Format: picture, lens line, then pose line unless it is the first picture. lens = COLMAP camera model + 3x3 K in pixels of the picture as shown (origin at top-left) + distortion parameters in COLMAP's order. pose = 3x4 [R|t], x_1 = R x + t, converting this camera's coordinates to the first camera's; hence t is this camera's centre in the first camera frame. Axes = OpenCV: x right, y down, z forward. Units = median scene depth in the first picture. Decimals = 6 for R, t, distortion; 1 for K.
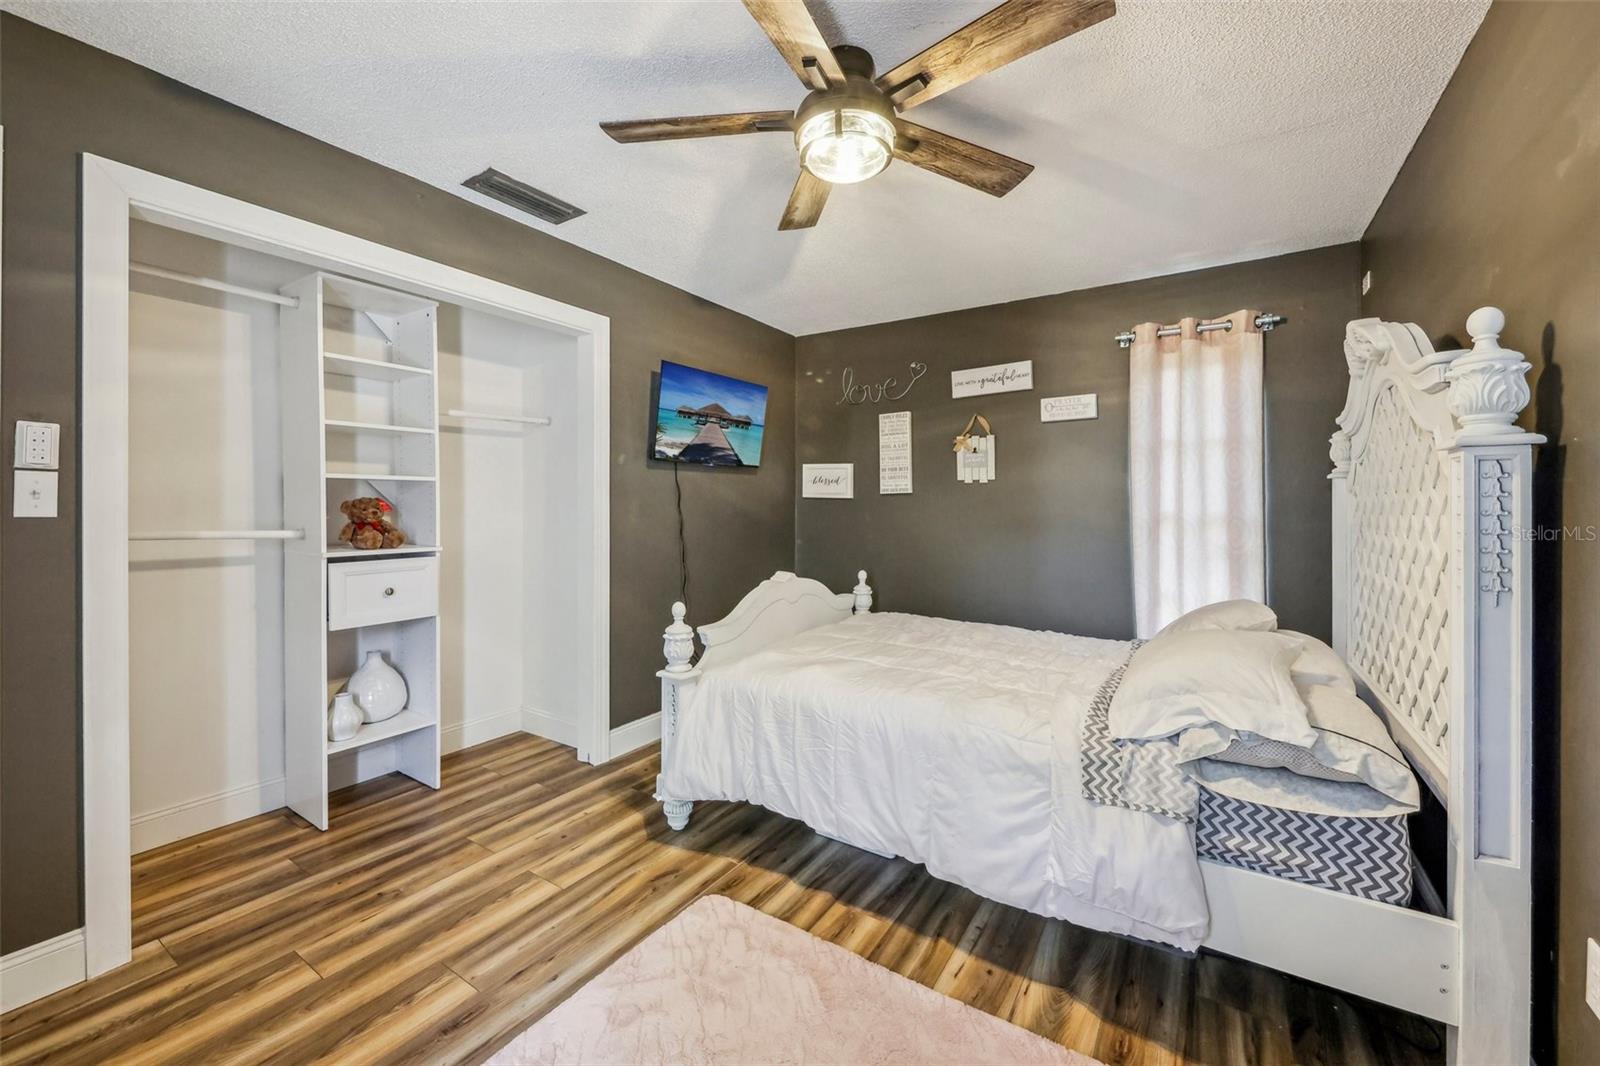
lens RADIAL K [[629.4, 0, 800.4], [0, 629.4, 507.7], [0, 0, 1]] dist [-0.000018, -0.000025]
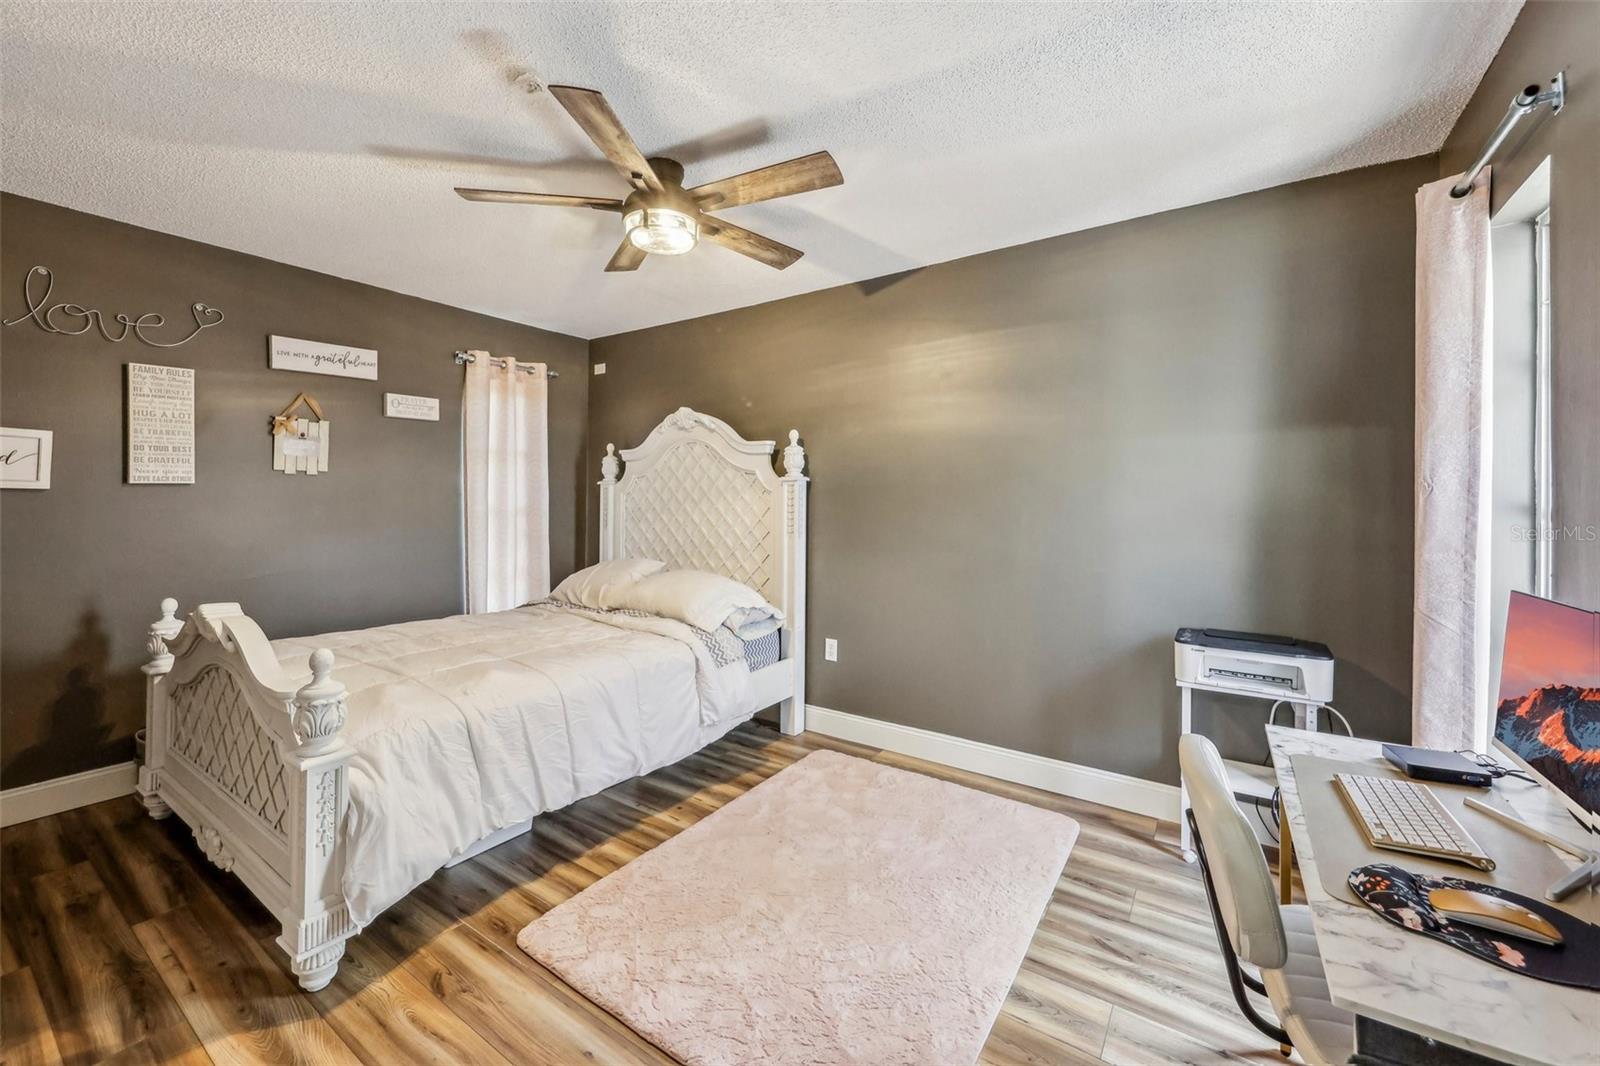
lens RADIAL K [[630.6, 0, 799.5], [0, 630.6, 499.2], [0, 0, 1]] dist [0.000346, 0.000083]
pose [[0.016545, -0.001587, 0.999862, -0.949977], [0.001320, 0.999998, 0.001565, -0.010384], [-0.999862, 0.001293, 0.016547, 0.530397]]
